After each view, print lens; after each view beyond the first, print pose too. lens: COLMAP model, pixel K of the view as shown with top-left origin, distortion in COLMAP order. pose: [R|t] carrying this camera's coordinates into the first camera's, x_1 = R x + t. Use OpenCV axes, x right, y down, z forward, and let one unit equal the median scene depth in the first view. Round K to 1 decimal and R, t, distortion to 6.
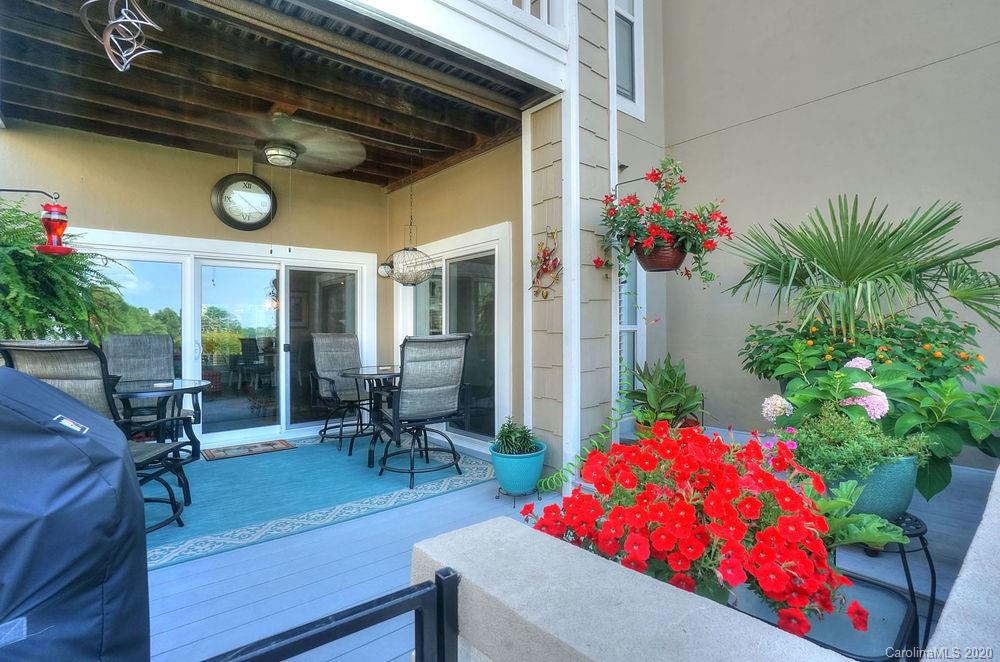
lens RADIAL K [[447.8, 0, 504.2], [0, 447.8, 329.3], [0, 0, 1]] dist [-0.018448, -0.000203]
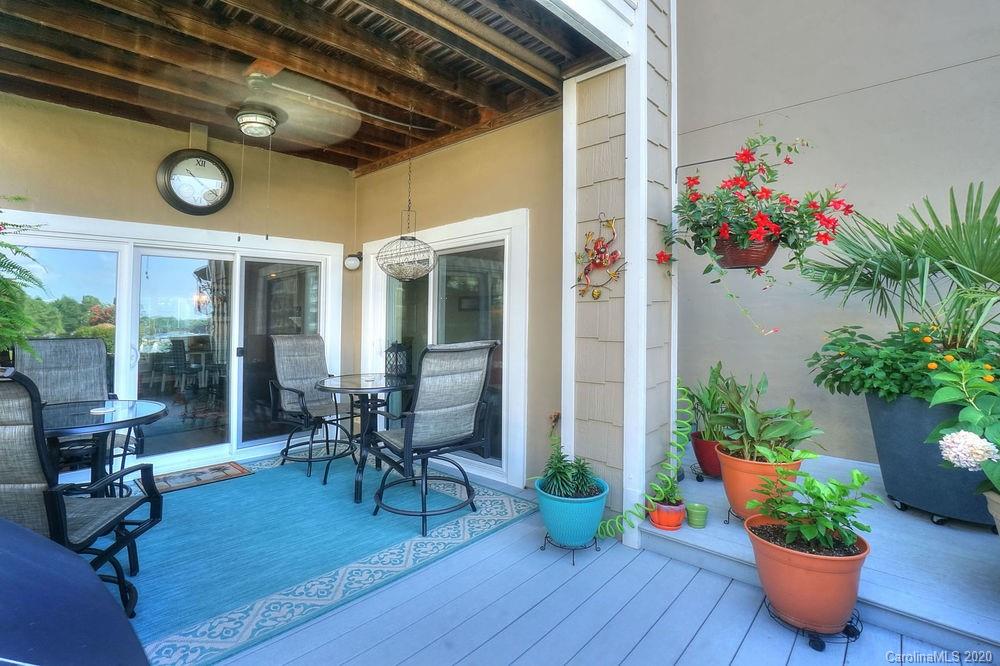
lens RADIAL K [[447.8, 0, 464.6], [0, 447.8, 298.9], [0, 0, 1]] dist [-0.018448, -0.000203]
pose [[0.997219, 0.004909, 0.074371, -0.180321], [-0.001040, 0.998648, -0.051981, -0.022513], [-0.074526, 0.051759, 0.995875, 0.164630]]
